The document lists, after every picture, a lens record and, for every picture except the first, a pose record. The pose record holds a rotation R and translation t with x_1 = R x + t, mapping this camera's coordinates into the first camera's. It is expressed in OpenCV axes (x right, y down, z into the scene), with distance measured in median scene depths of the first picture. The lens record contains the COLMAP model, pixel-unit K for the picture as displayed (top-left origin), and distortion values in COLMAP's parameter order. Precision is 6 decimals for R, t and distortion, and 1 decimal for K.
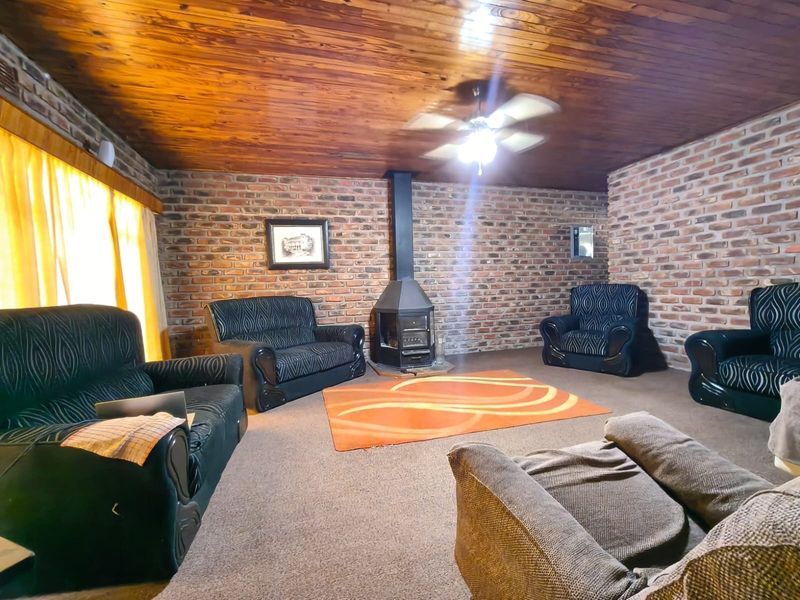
lens RADIAL K [[358.5, 0, 404.1], [0, 358.5, 303.6], [0, 0, 1]] dist [0.000288, 0.001048]
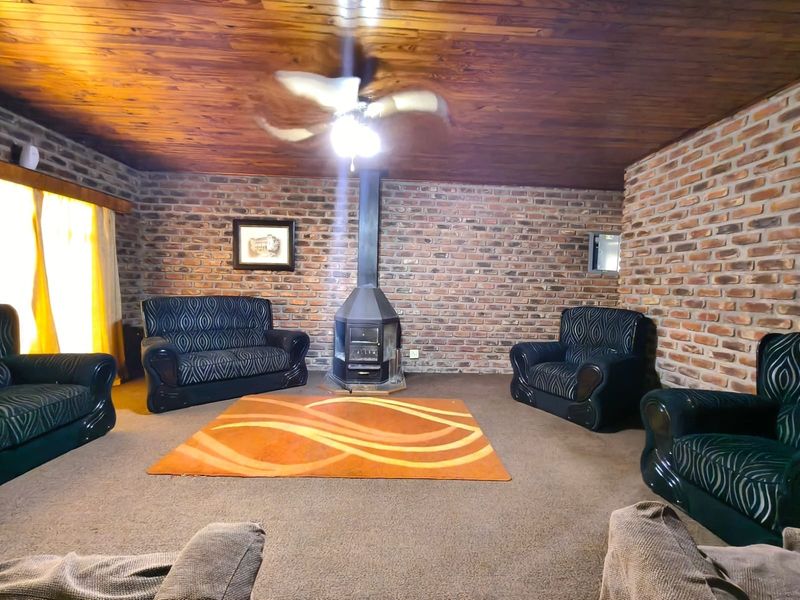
lens RADIAL K [[358.5, 0, 397.3], [0, 358.5, 303.9], [0, 0, 1]] dist [0.000288, 0.001048]
pose [[0.969458, 0.070815, -0.234814, 0.324378], [-0.071289, 0.997435, 0.006480, -0.037786], [0.234670, 0.010457, 0.972019, 0.131002]]
